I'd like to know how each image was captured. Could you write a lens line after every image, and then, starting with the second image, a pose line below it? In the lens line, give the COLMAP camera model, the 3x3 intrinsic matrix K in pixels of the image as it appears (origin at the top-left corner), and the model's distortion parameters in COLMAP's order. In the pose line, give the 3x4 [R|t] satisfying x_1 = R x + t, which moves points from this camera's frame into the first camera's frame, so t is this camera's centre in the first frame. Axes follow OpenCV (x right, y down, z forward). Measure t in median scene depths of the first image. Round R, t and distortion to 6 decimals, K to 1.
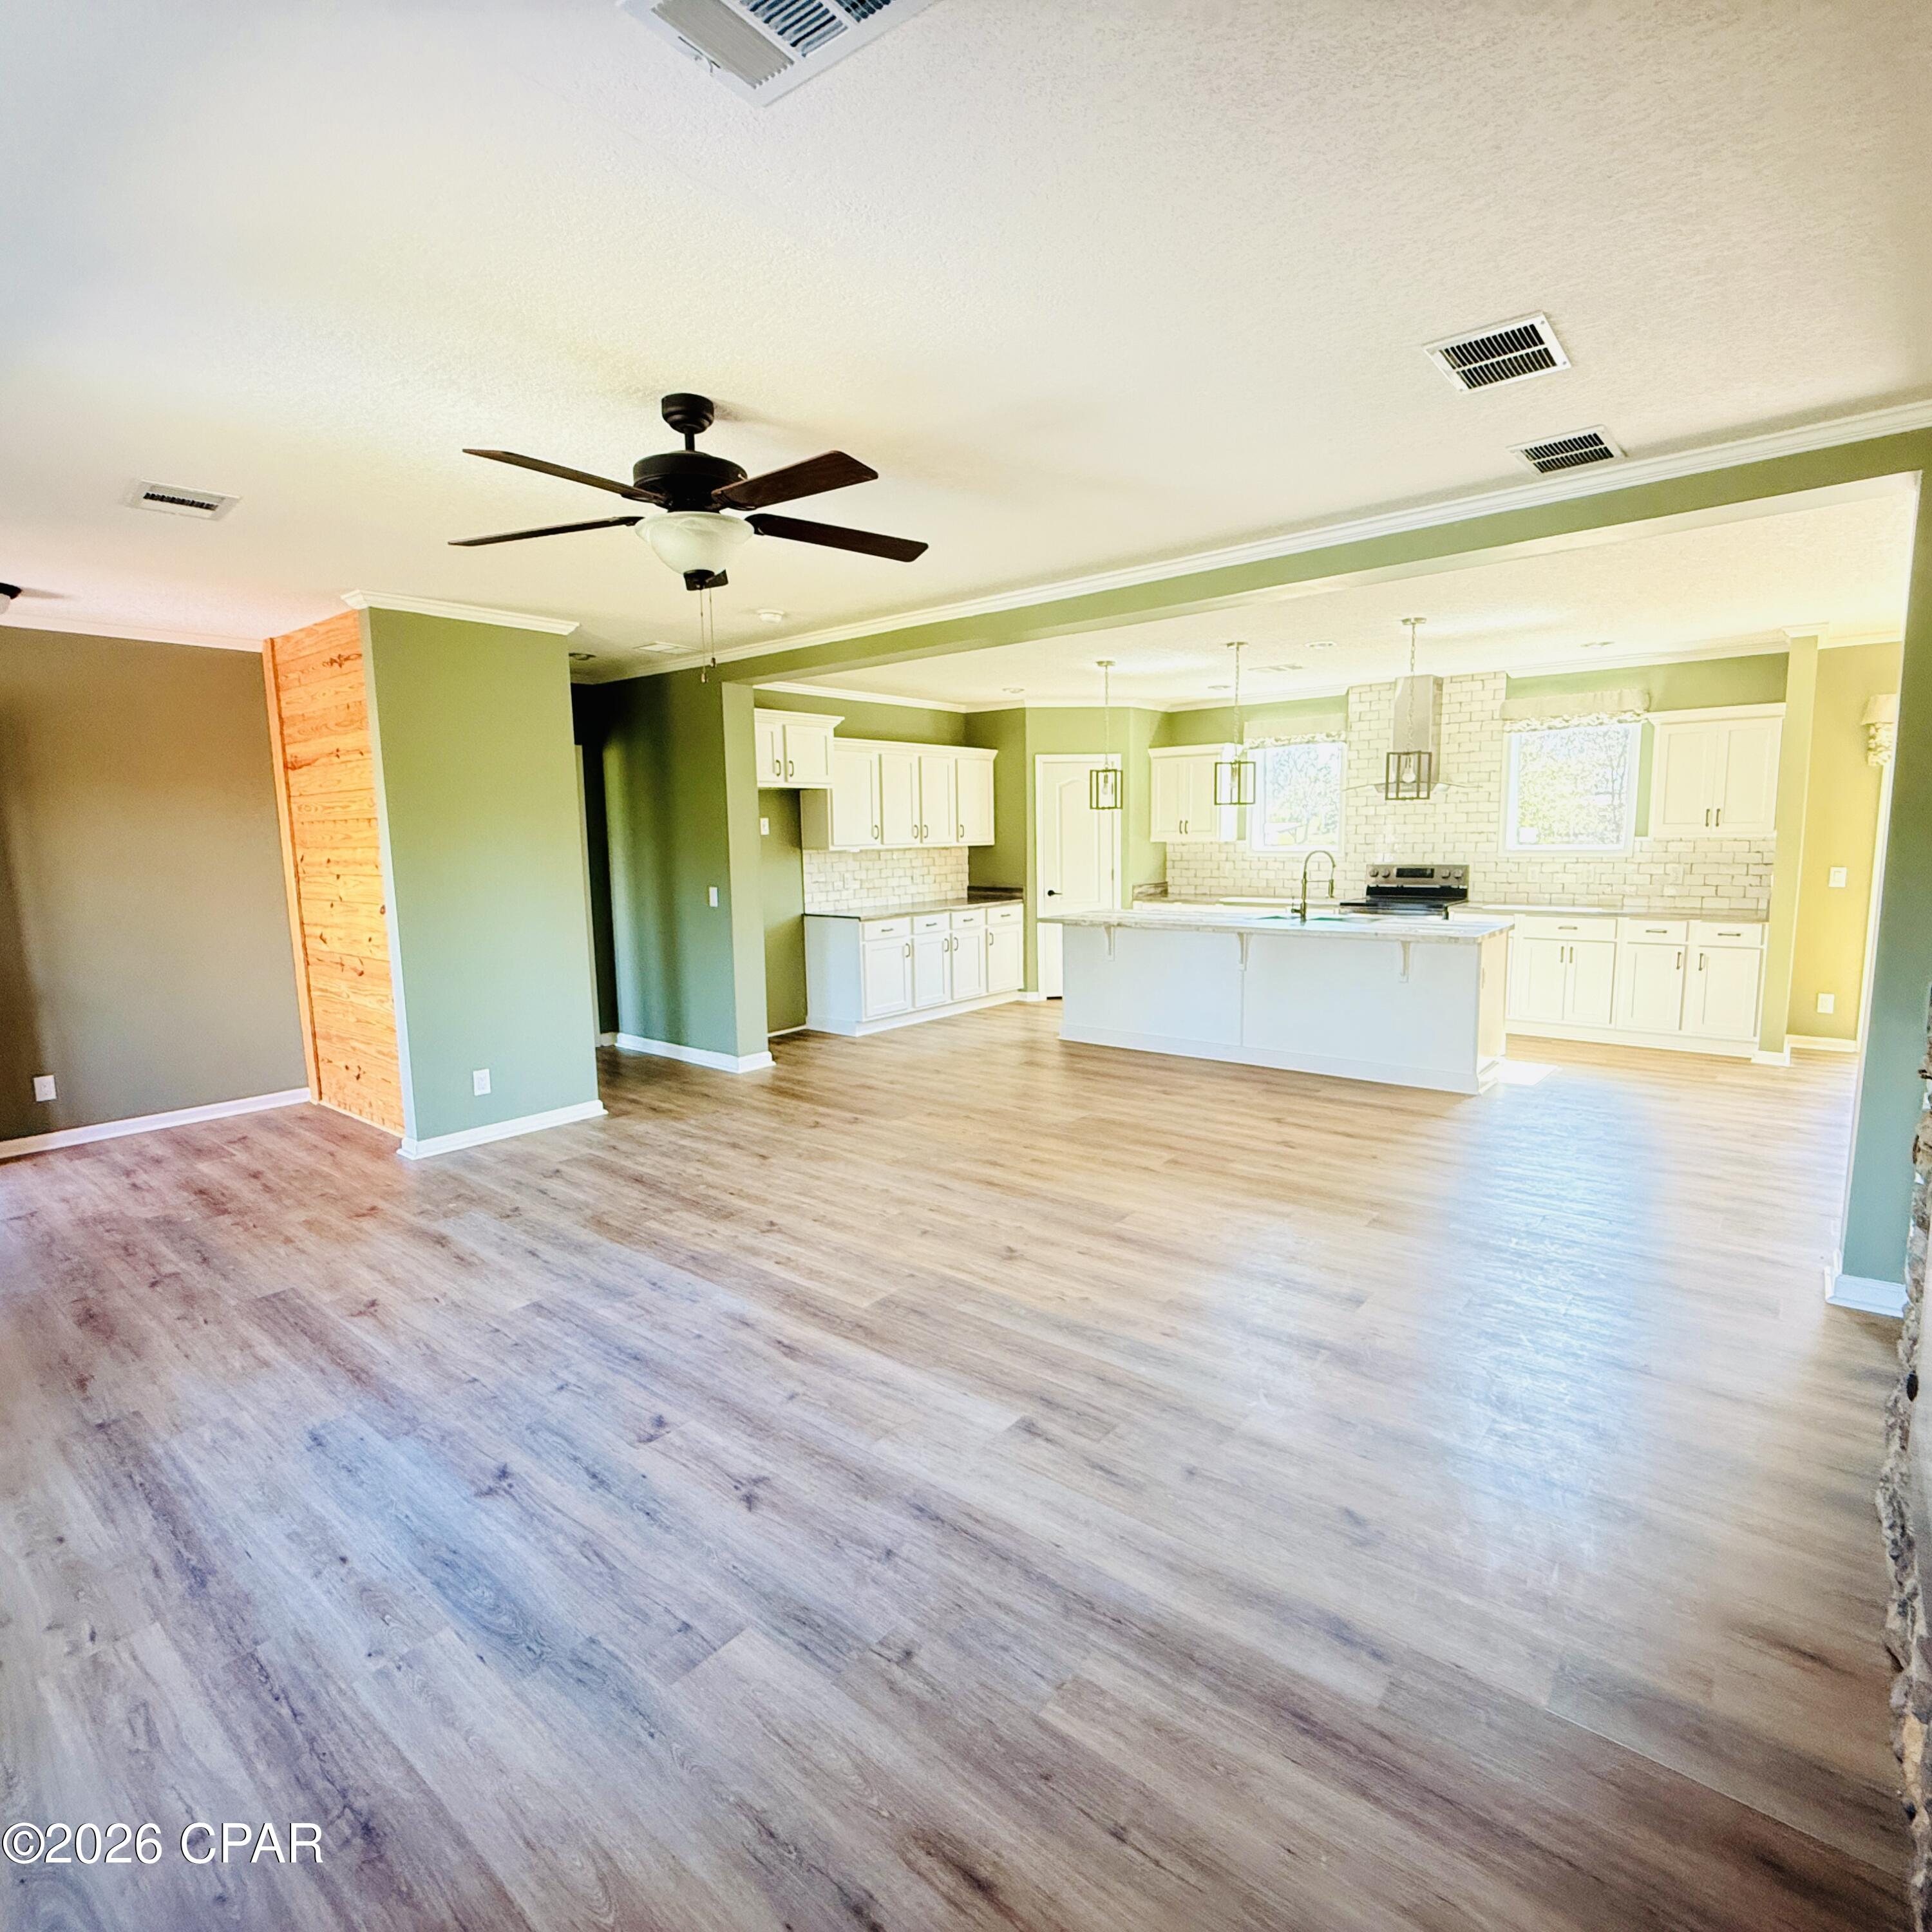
lens RADIAL K [[1036.7, 0, 959.8], [0, 1036.7, 957.8], [0, 0, 1]] dist [0.002409, -0.001776]
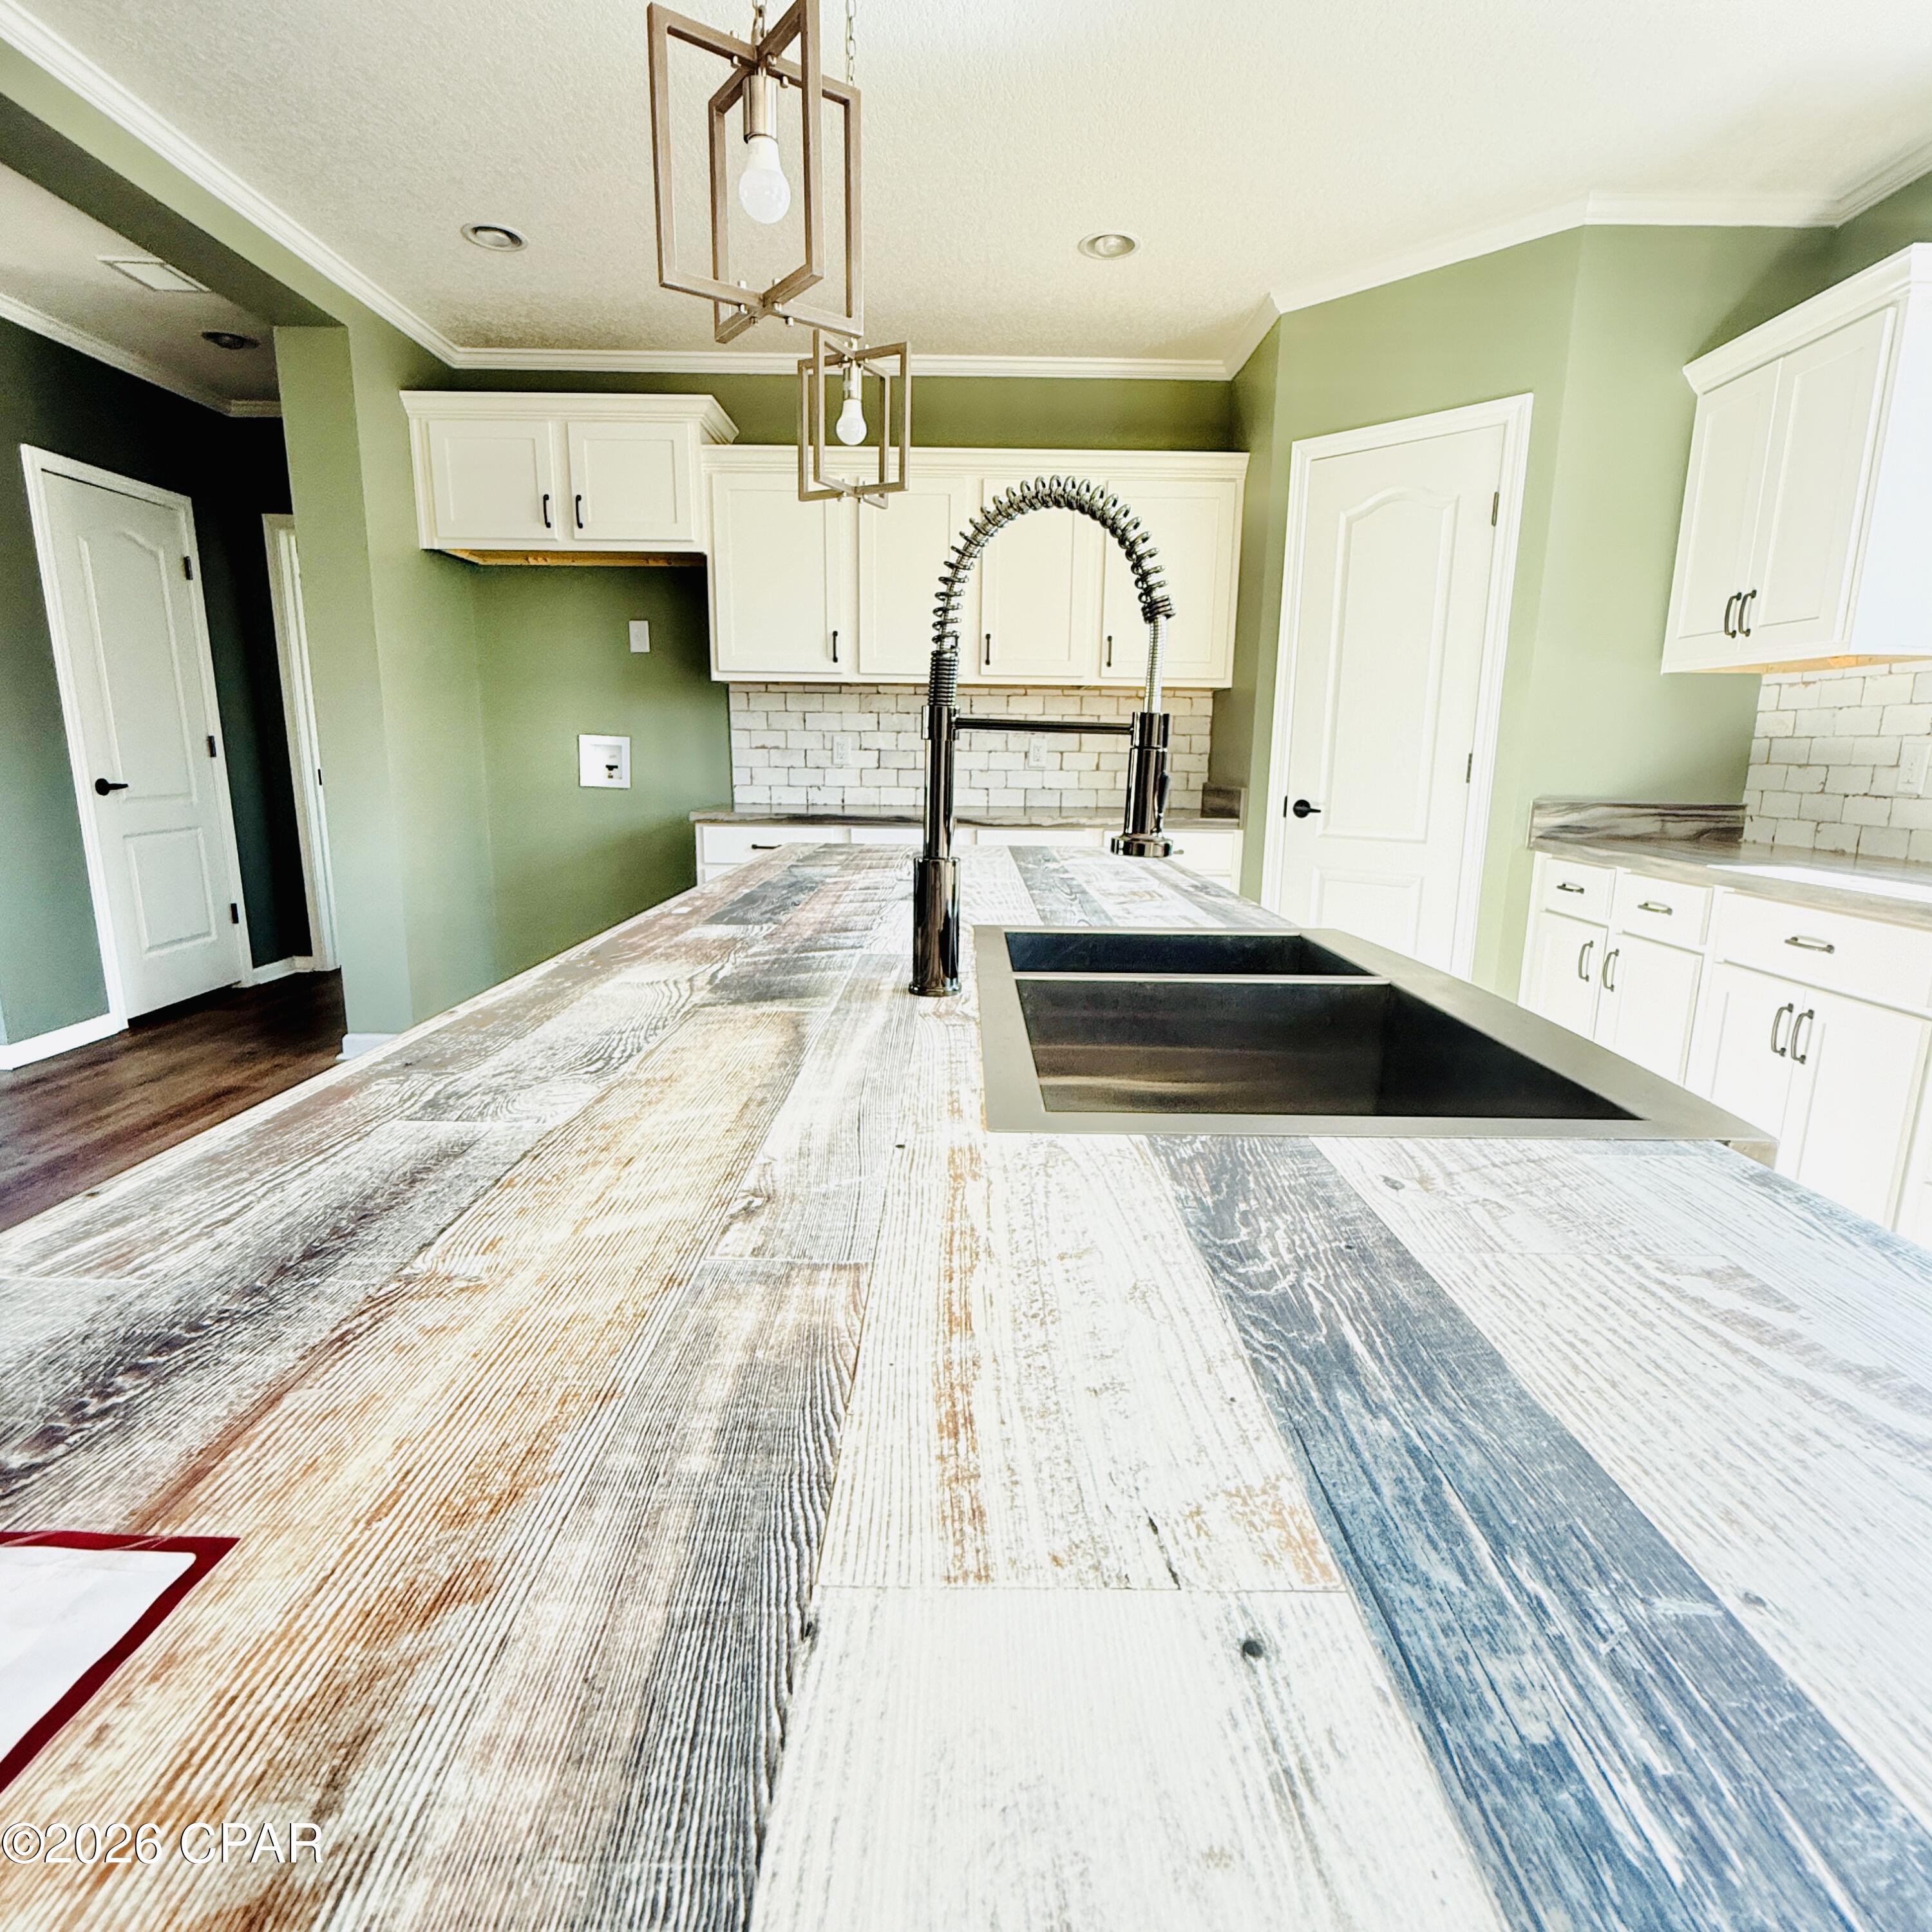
lens RADIAL K [[1036.7, 0, 981.3], [0, 1036.7, 940.2], [0, 0, 1]] dist [0.002409, -0.001776]
pose [[0.635351, 0.164075, -0.754591, 0.362956], [-0.117865, 0.986322, 0.115221, -0.050683], [0.763175, 0.015734, 0.646000, 0.751723]]
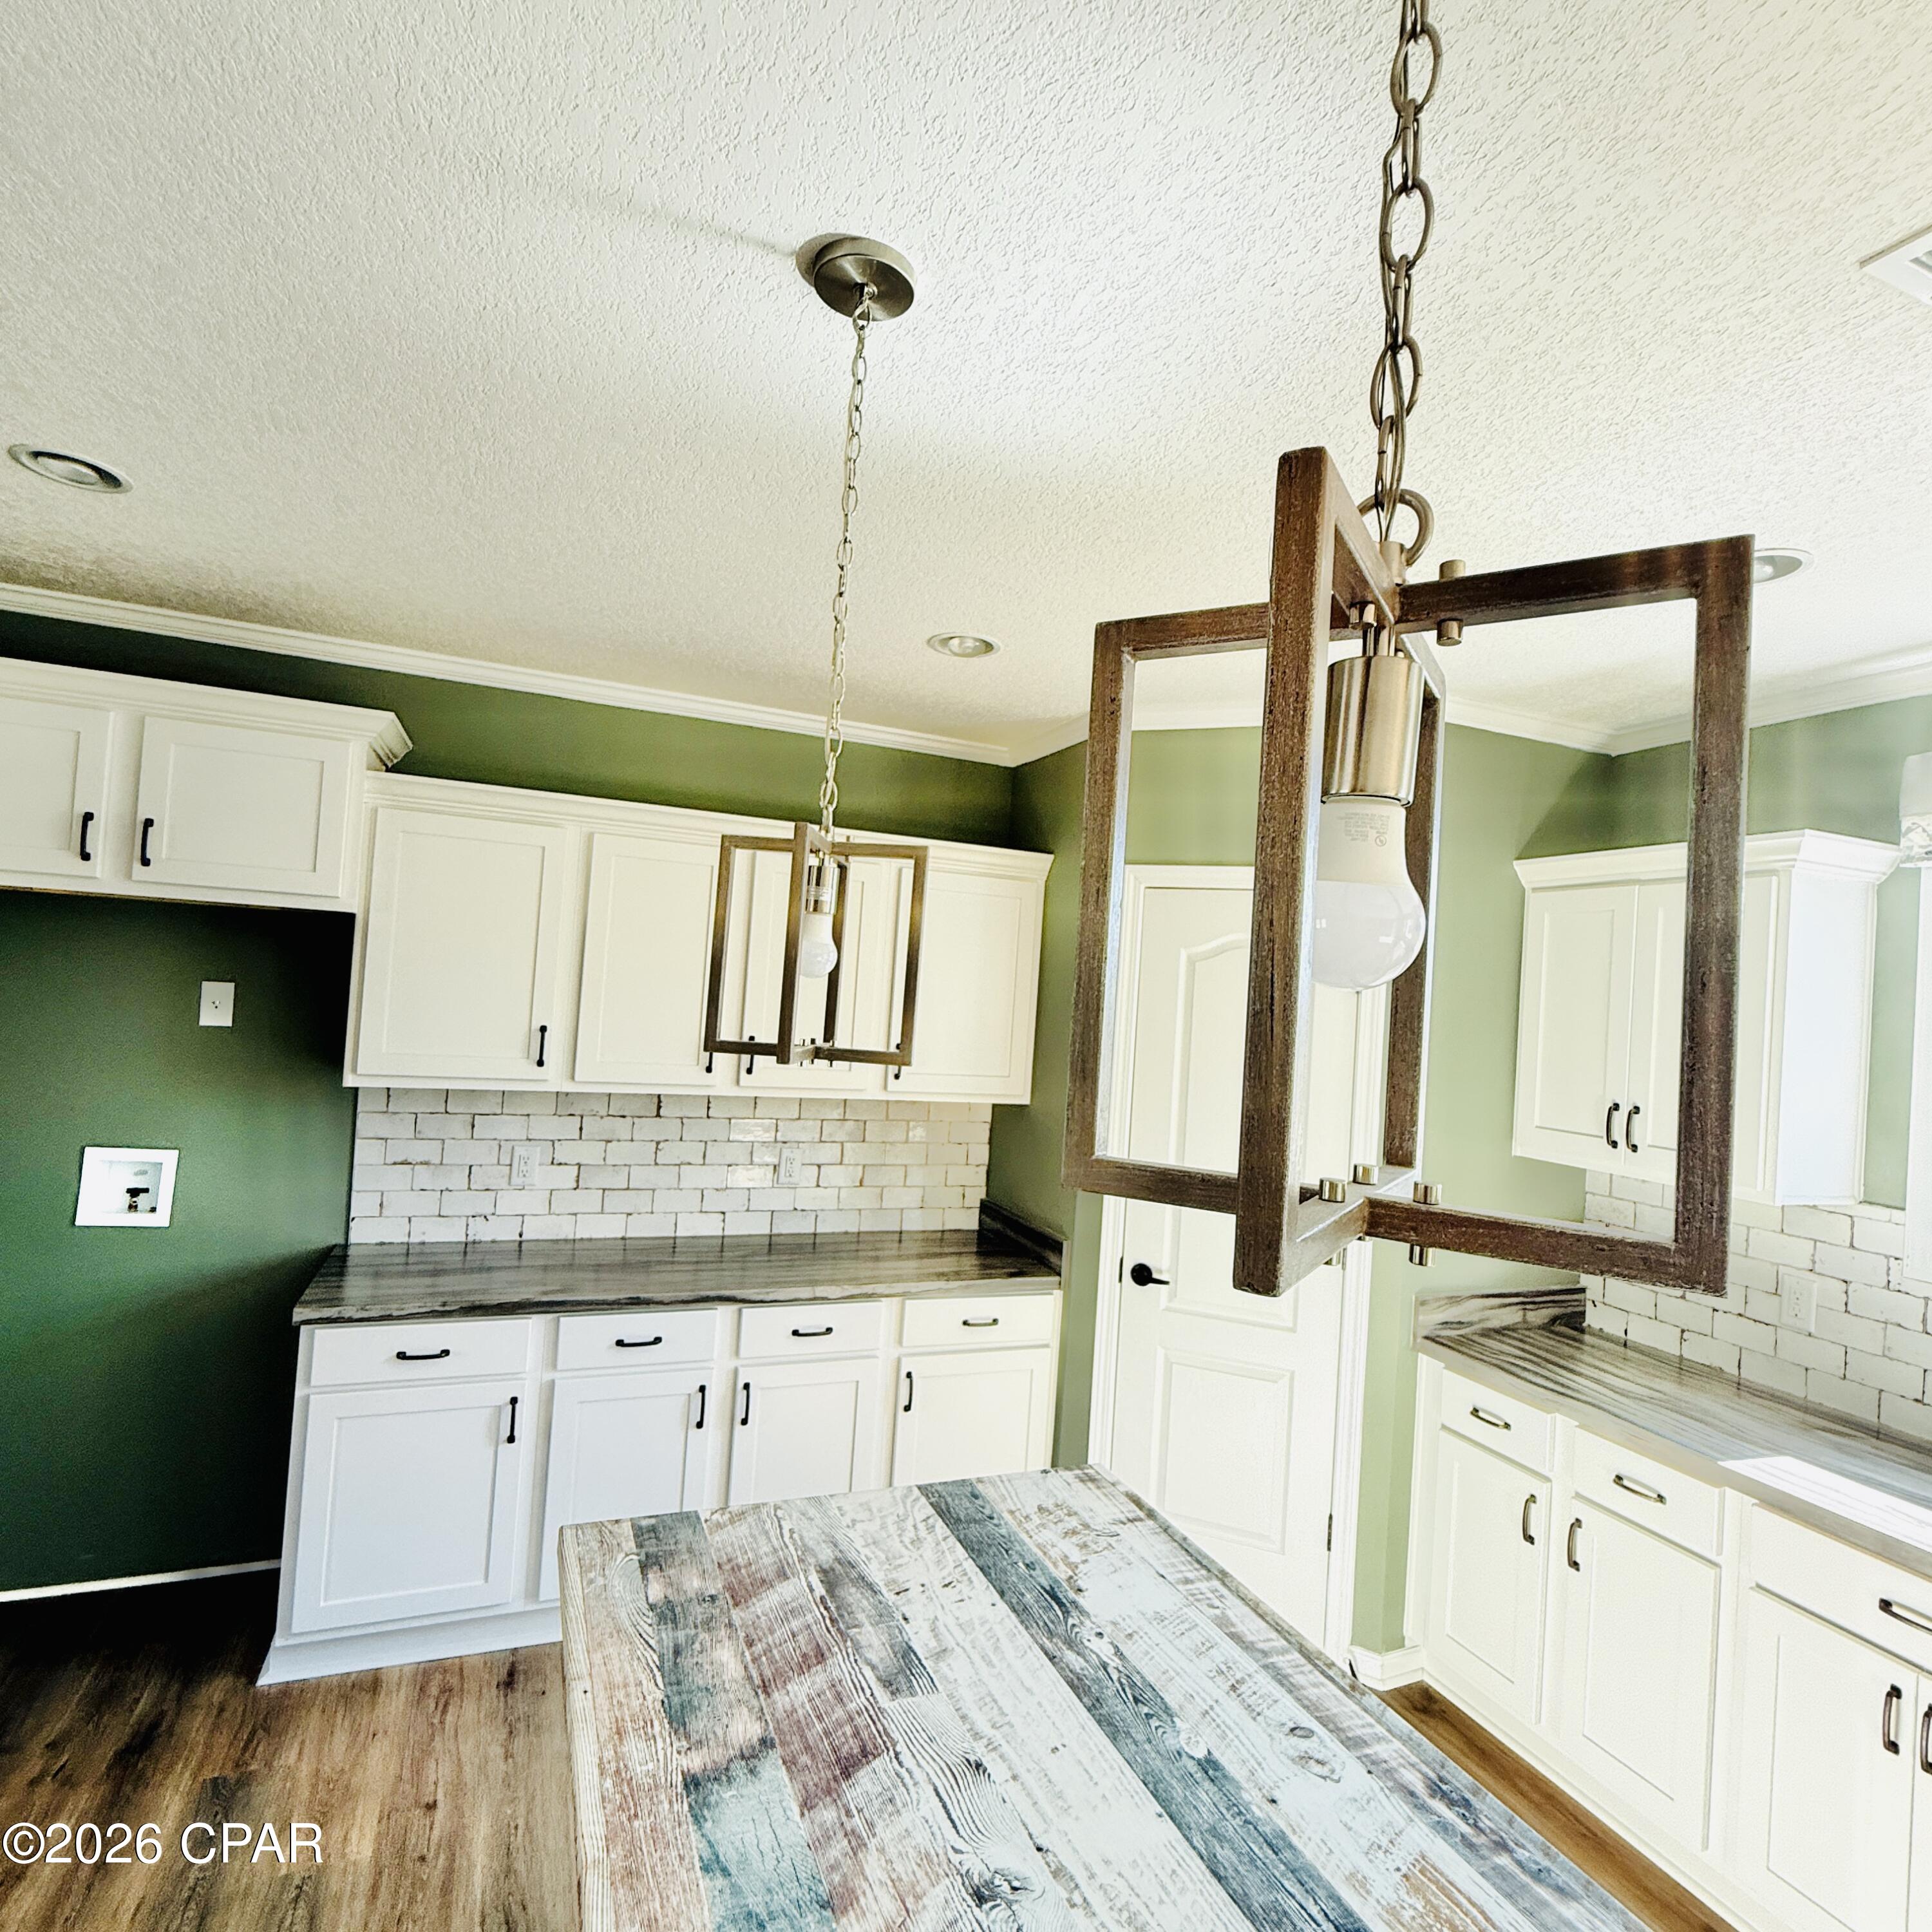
lens RADIAL K [[1036.7, 0, 960.3], [0, 1036.7, 972.3], [0, 0, 1]] dist [0.002409, -0.001776]
pose [[0.871436, 0.055265, -0.487386, 0.224259], [-0.135055, 0.982260, -0.130097, -0.121840], [0.471550, 0.179195, 0.863441, 0.767420]]
